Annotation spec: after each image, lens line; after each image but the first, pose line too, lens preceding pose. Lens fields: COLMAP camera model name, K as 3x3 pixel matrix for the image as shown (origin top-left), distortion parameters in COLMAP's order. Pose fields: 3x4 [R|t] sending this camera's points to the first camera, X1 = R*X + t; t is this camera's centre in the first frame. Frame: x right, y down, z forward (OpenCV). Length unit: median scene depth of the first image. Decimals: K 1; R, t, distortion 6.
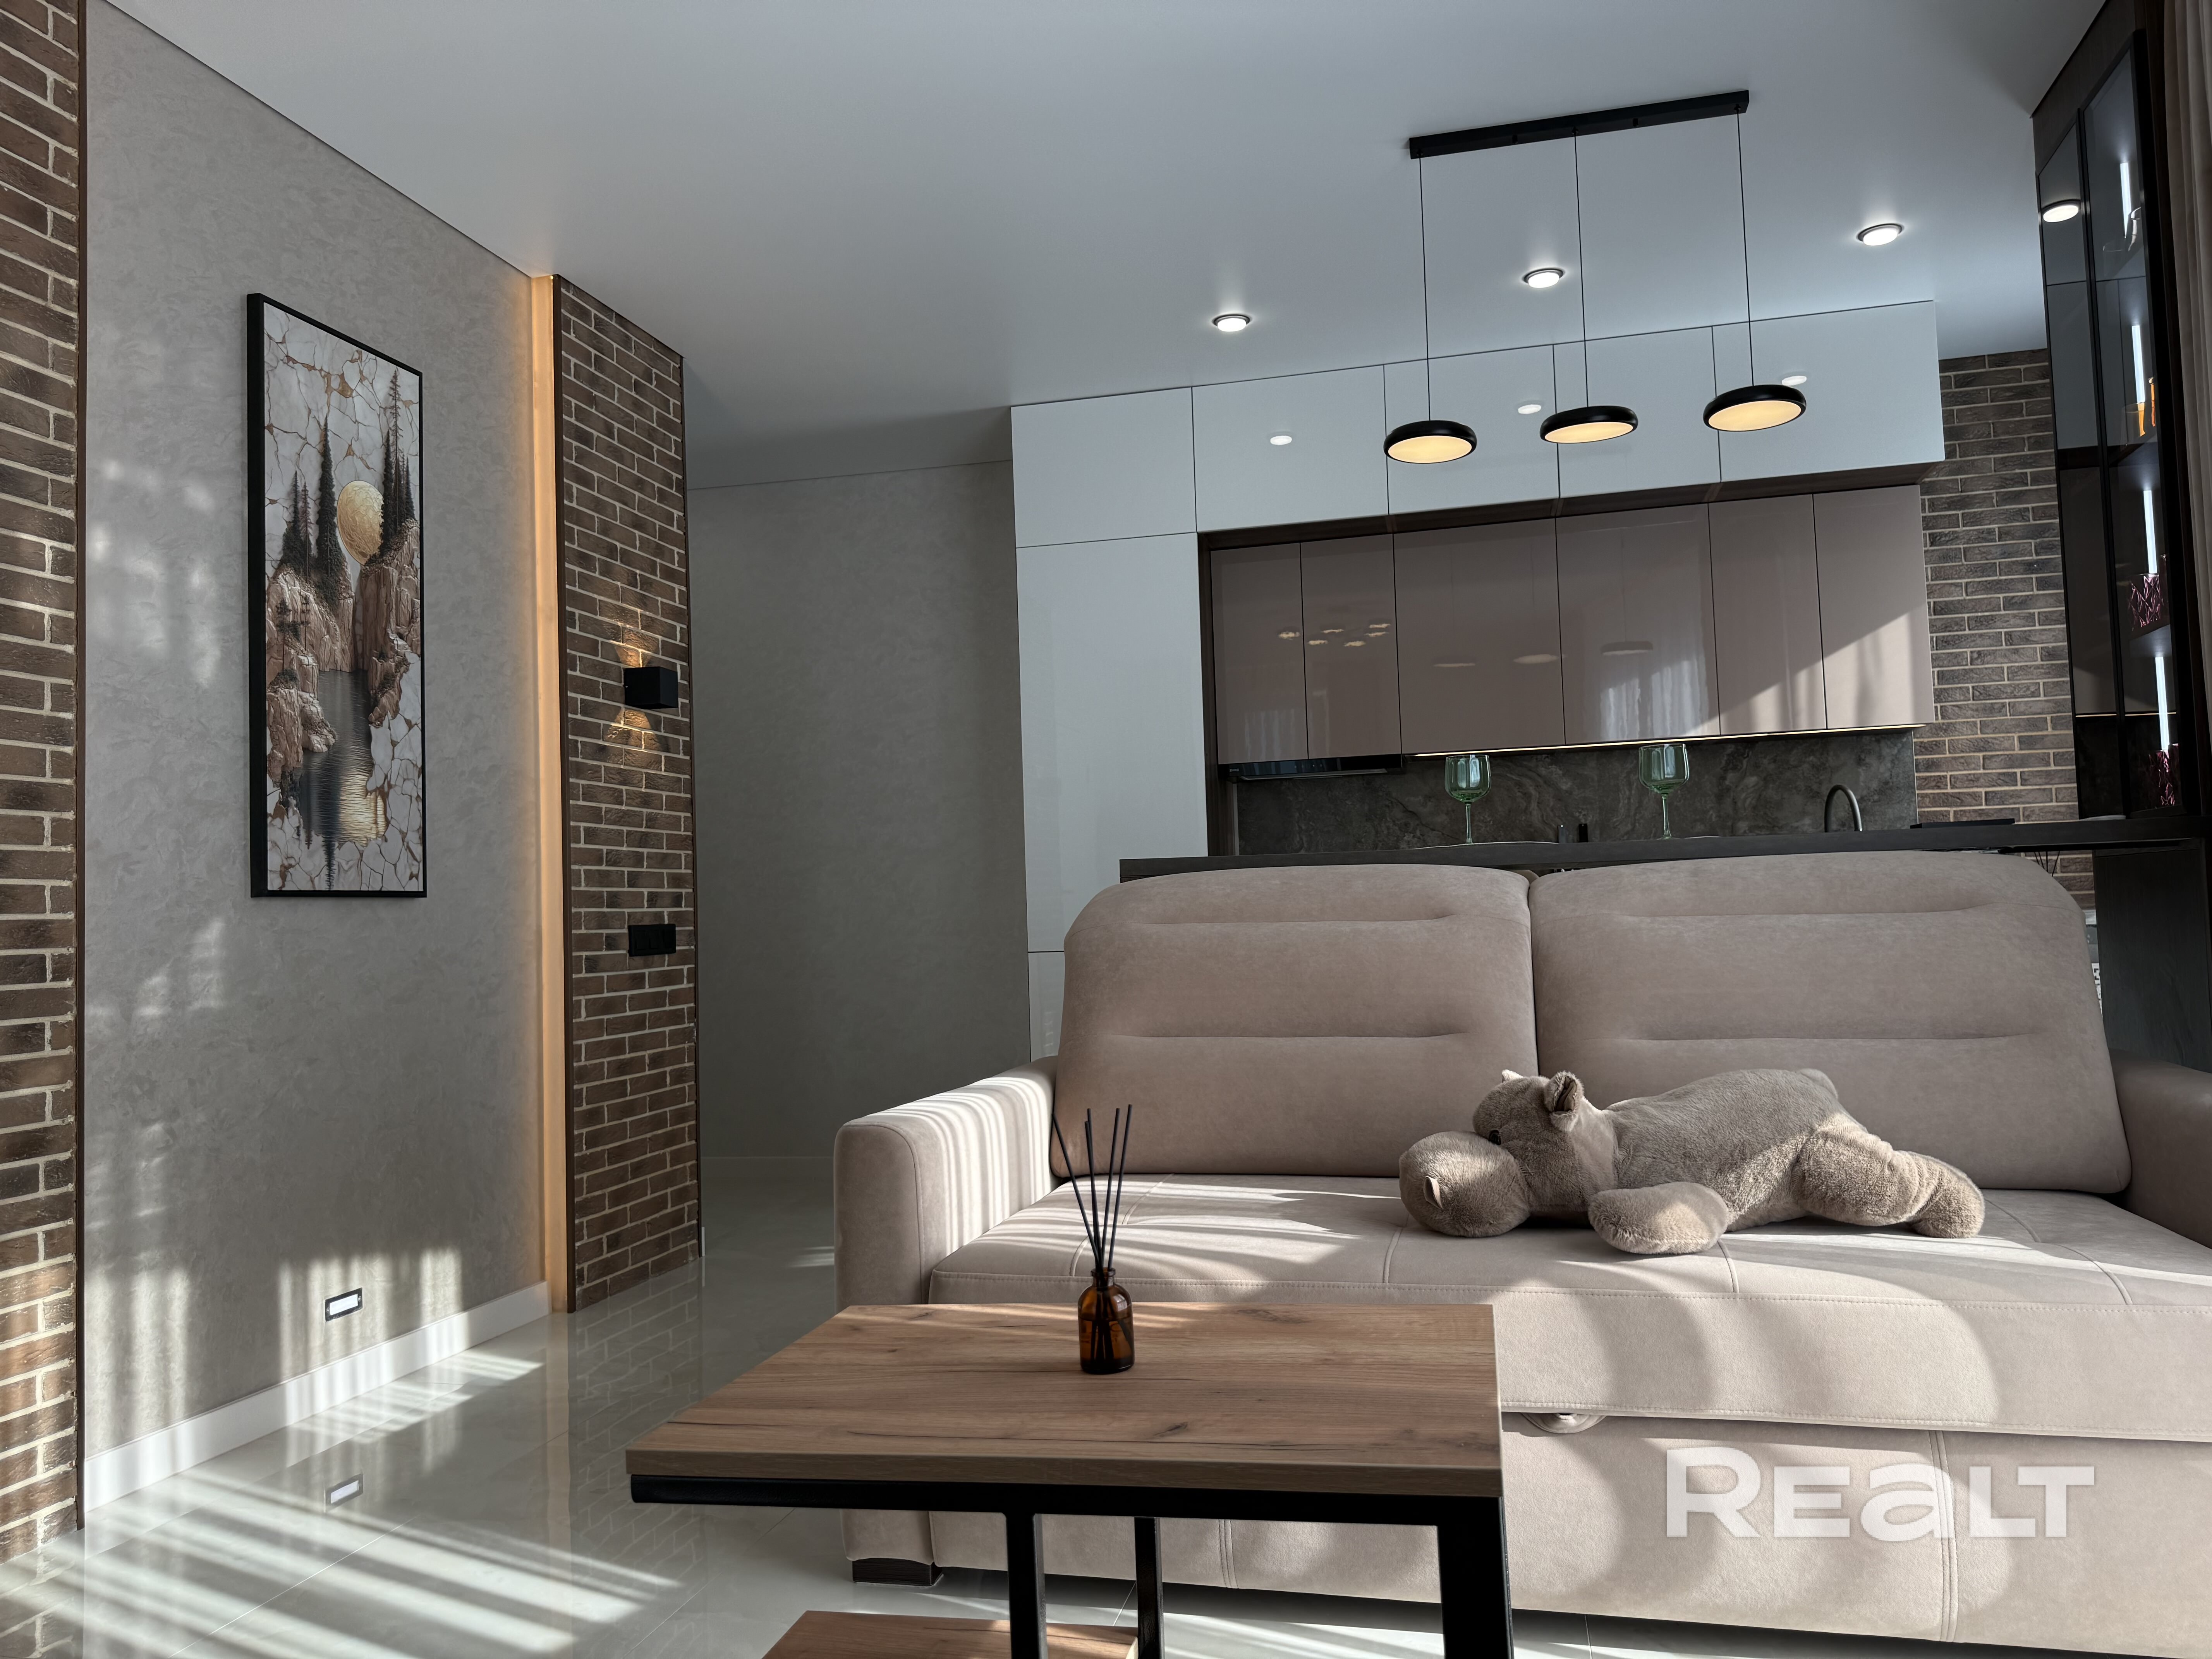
lens RADIAL K [[1577.1, 0, 1120.3], [0, 1577.1, 828.8], [0, 0, 1]] dist [0.041800, -0.051066]
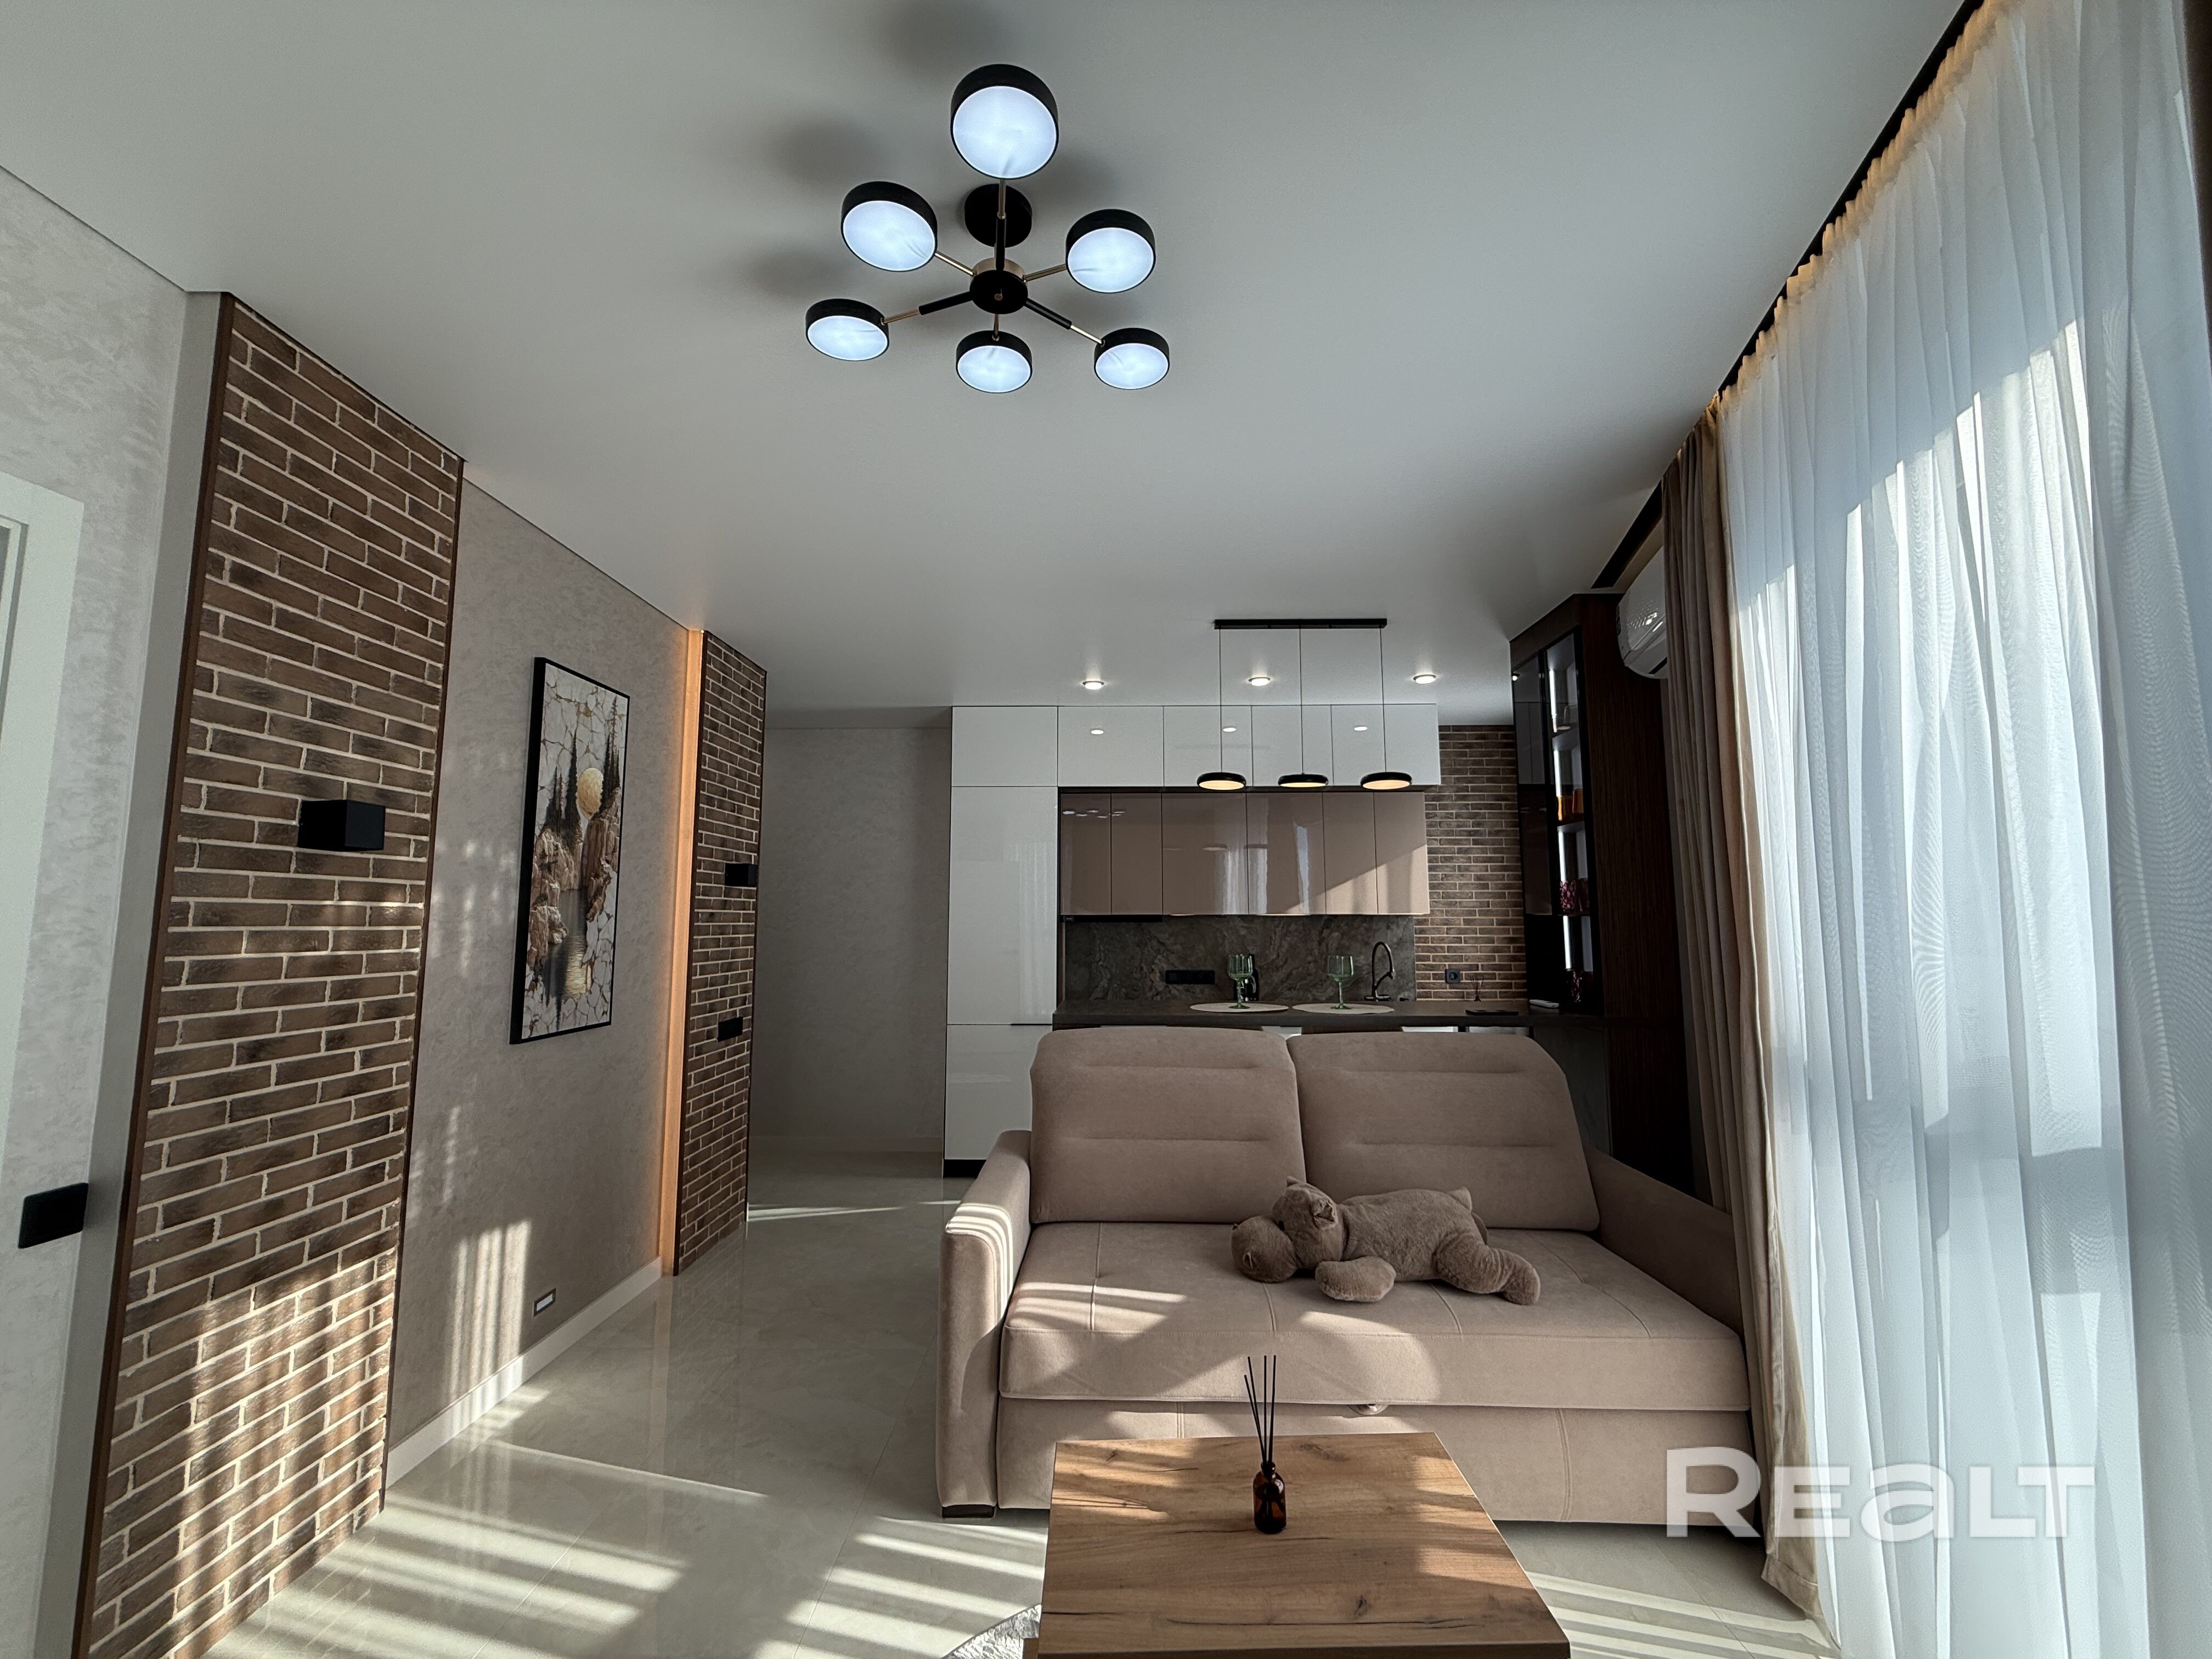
lens RADIAL K [[883.8, 0, 1106.1], [0, 883.8, 831.9], [0, 0, 1]] dist [0.001722, 0.000828]
pose [[0.976435, 0.053920, 0.208967, -0.149602], [-0.043182, 0.997518, -0.055617, -0.122734], [-0.211447, 0.045283, 0.976340, 0.023041]]
